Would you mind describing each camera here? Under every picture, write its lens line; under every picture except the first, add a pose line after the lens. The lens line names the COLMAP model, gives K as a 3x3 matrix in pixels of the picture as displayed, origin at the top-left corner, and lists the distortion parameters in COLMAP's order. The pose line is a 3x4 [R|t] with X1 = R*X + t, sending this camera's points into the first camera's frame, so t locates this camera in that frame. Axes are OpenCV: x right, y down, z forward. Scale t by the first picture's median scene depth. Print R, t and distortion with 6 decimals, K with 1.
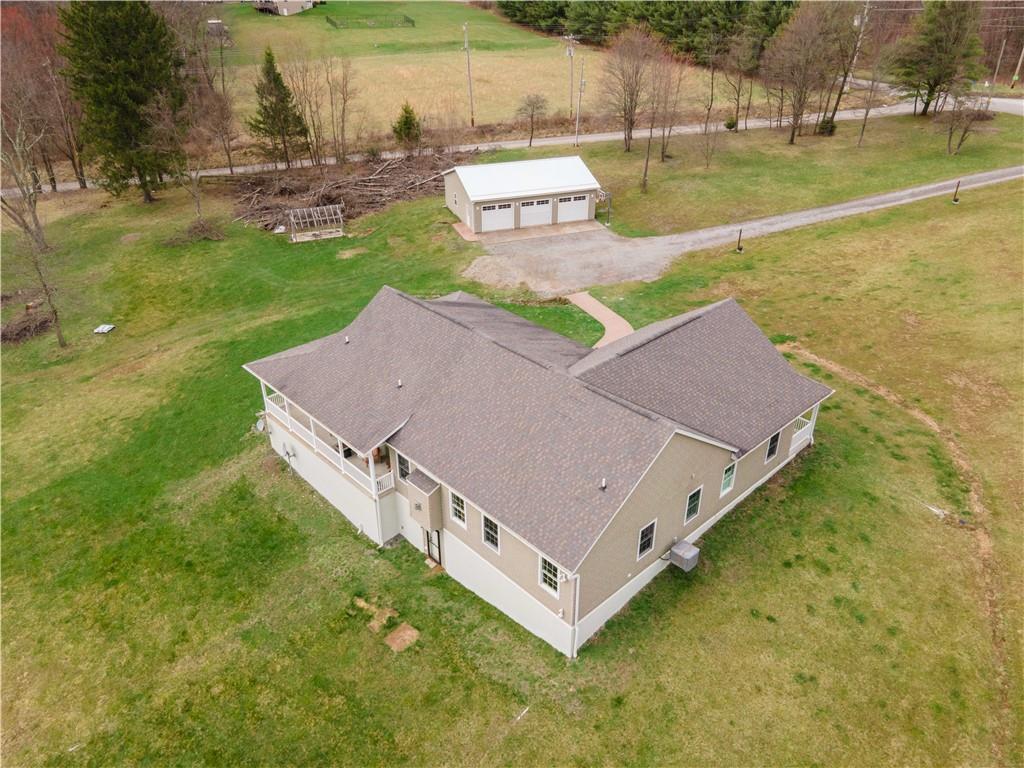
lens RADIAL K [[749.6, 0, 512.0], [0, 749.6, 384.0], [0, 0, 1]] dist [0.022455, 0.001969]
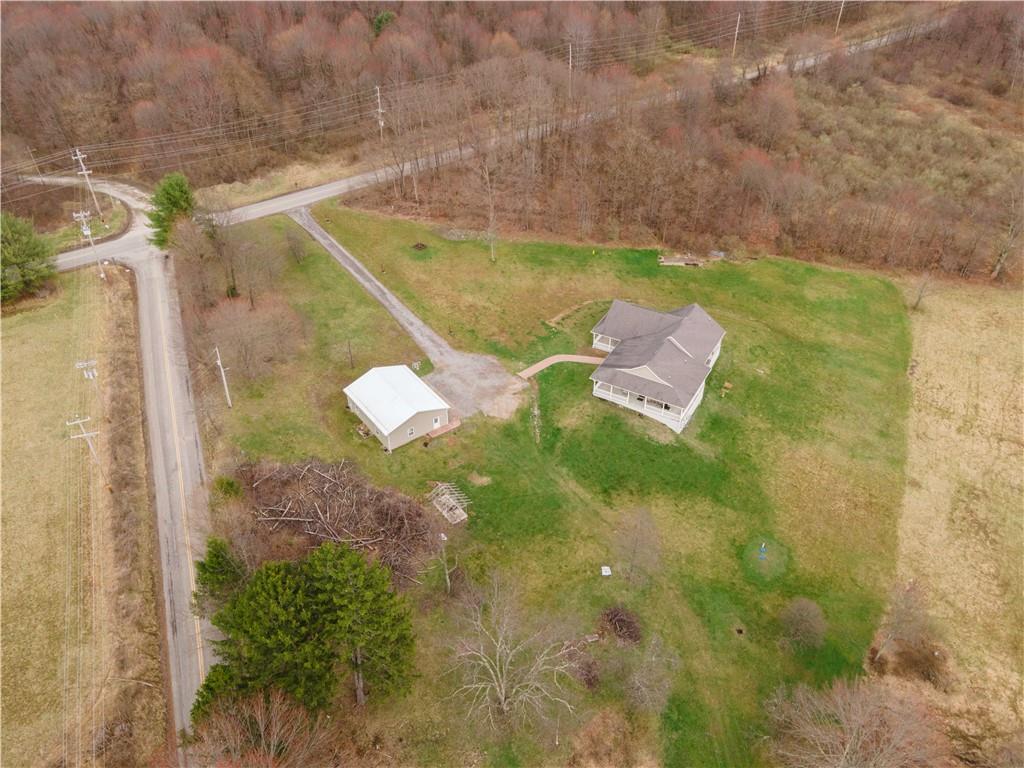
lens RADIAL K [[749.6, 0, 512.0], [0, 749.6, 384.0], [0, 0, 1]] dist [0.022455, 0.001969]
pose [[-0.287415, -0.573191, 0.767362, -1.480326], [0.479318, 0.607555, 0.633349, -1.404691], [-0.829245, 0.549845, 0.100120, 0.814268]]
